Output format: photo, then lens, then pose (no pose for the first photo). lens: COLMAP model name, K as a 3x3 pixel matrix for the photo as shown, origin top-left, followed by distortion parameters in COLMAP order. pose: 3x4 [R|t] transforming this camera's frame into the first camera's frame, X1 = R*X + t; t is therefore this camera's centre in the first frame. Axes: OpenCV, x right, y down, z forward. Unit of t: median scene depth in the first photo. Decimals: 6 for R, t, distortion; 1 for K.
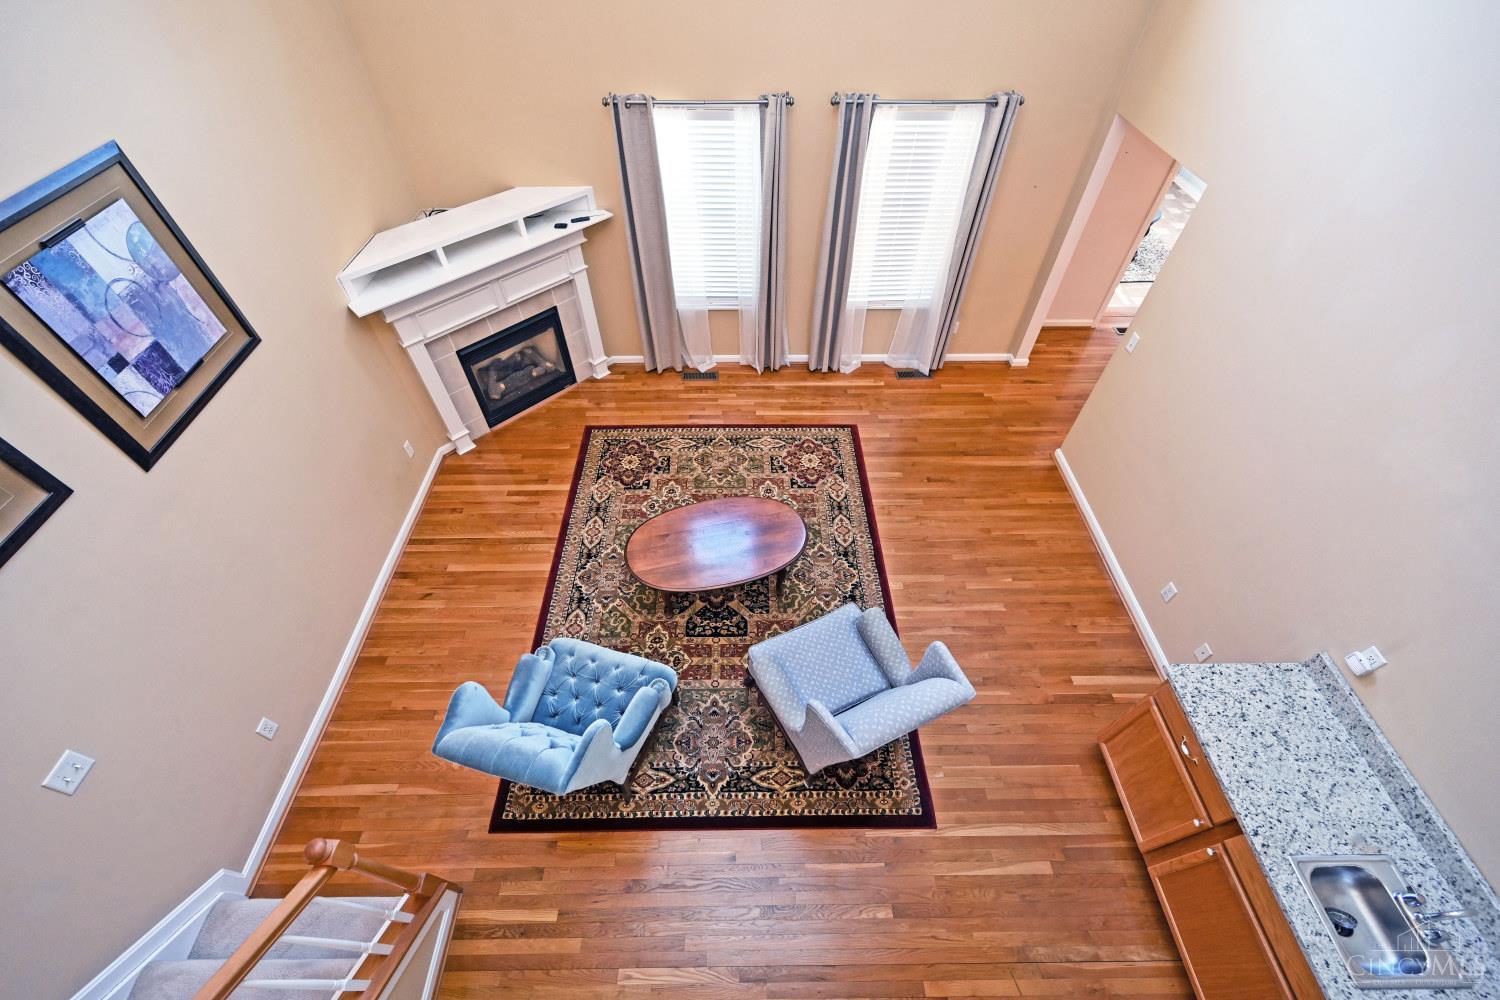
lens RADIAL K [[590.3, 0, 747.0], [0, 590.3, 505.7], [0, 0, 1]] dist [-0.000726, 0.000047]
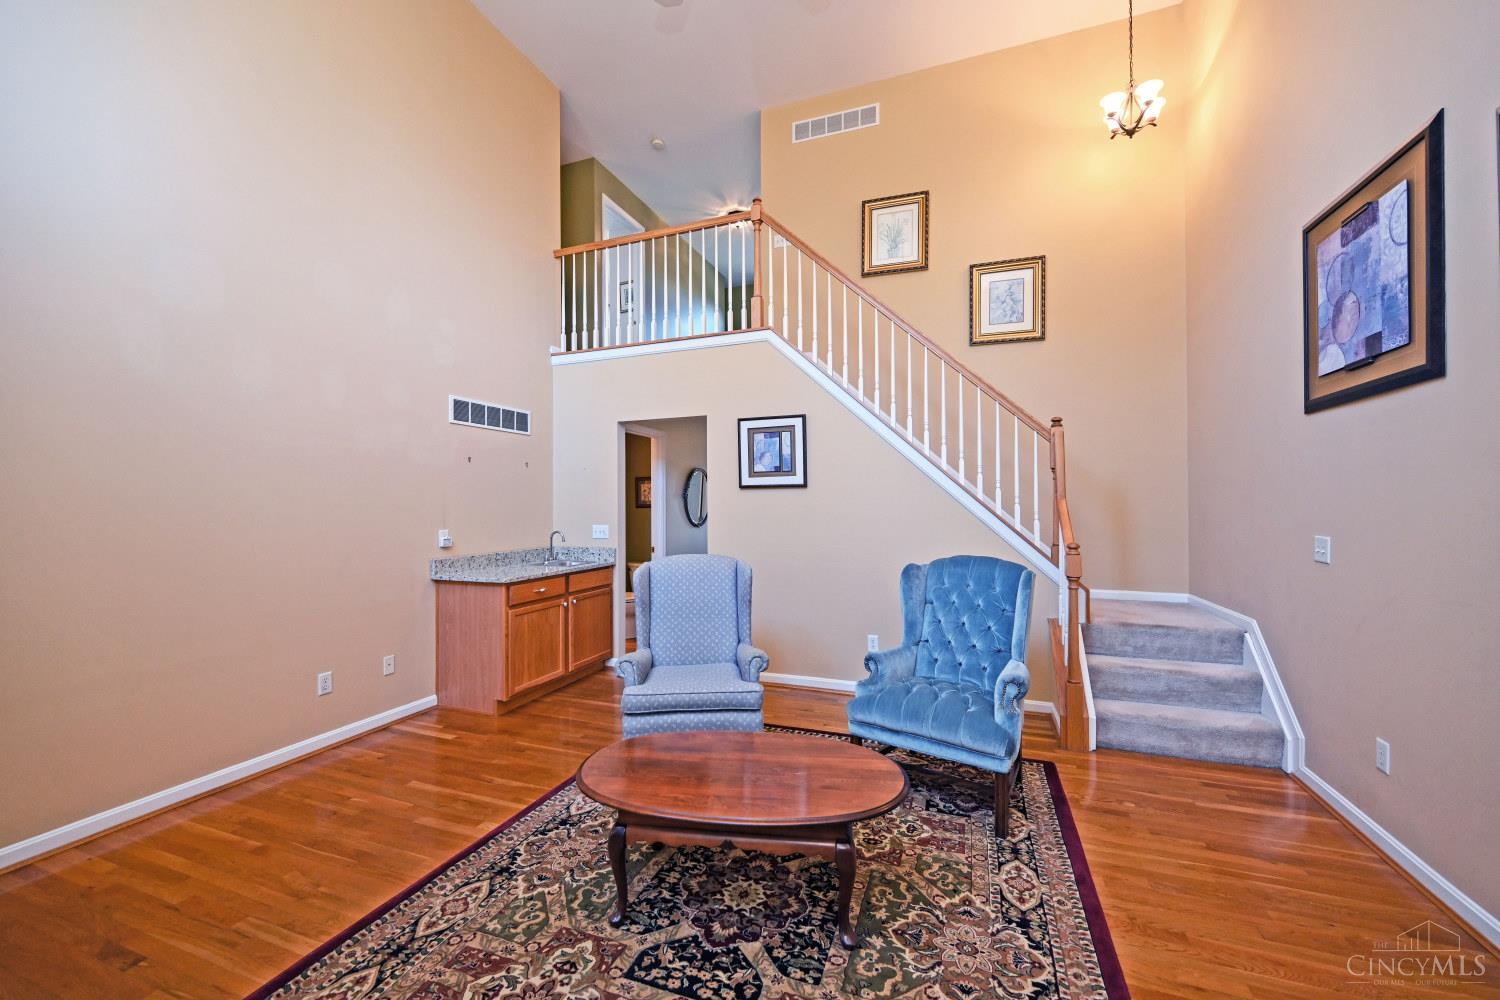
lens RADIAL K [[589.2, 0, 750.0], [0, 589.2, 500.0], [0, 0, 1]] dist [-0.002168, 0.000020]
pose [[-0.930623, 0.009675, 0.365852, -0.248511], [0.283988, 0.649645, 0.705204, -0.466452], [-0.230851, 0.760176, -0.607322, 1.063176]]
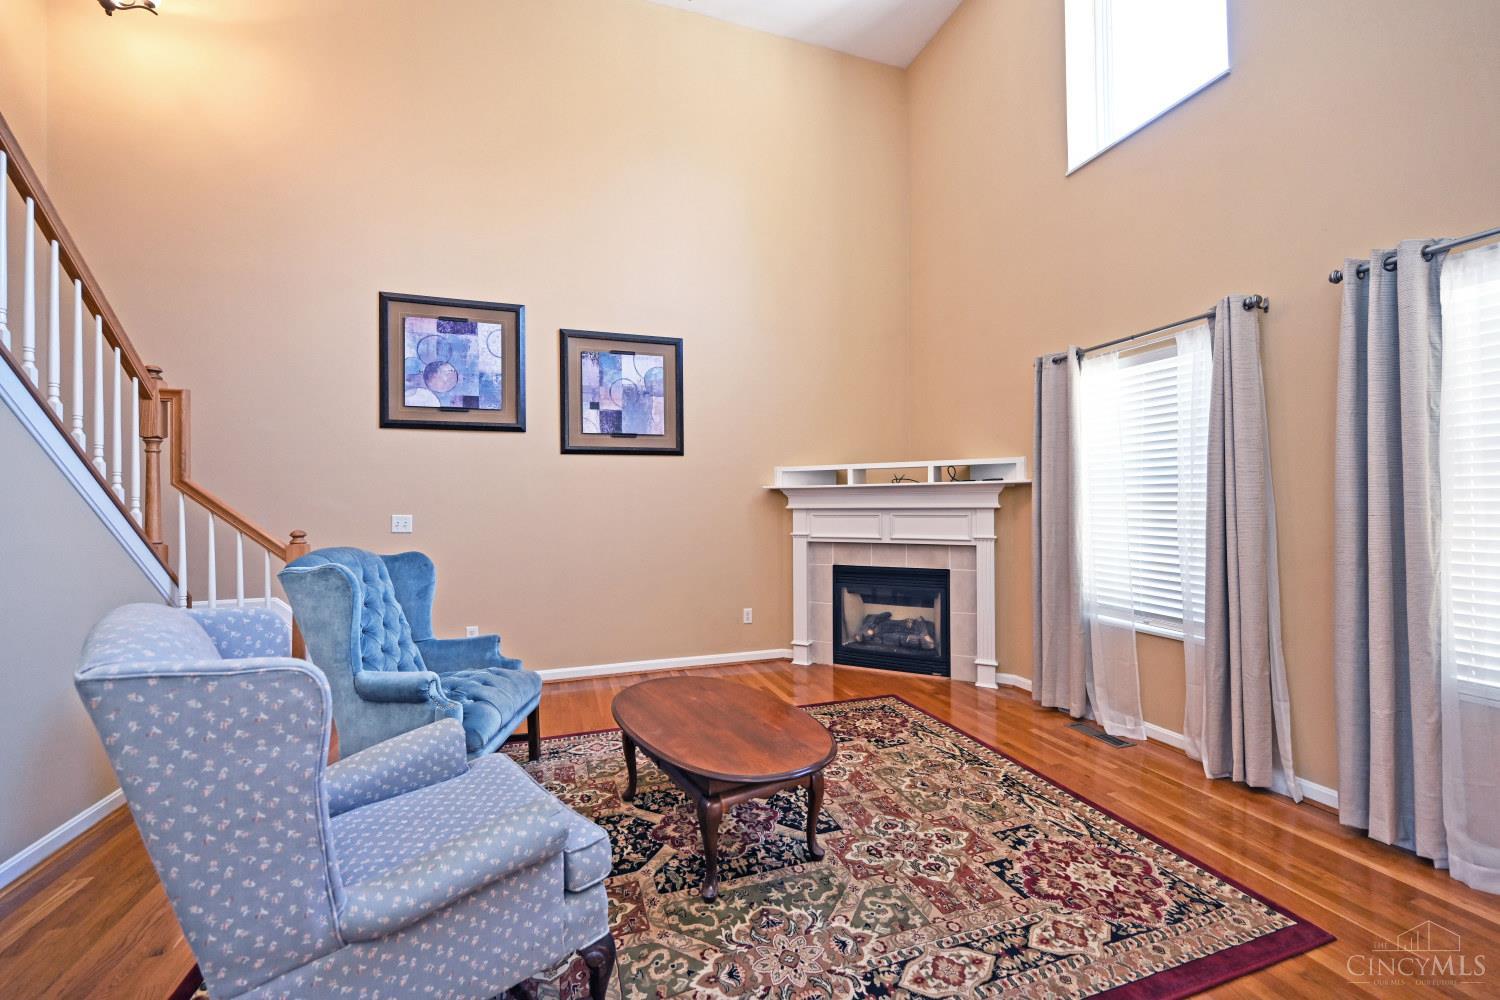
lens RADIAL K [[589.2, 0, 750.0], [0, 589.2, 500.0], [0, 0, 1]] dist [-0.002168, 0.000020]
pose [[0.313485, -0.009615, -0.949544, 0.515155], [-0.722025, 0.647065, -0.244923, 0.033521], [0.616772, 0.762374, 0.195903, 0.676652]]
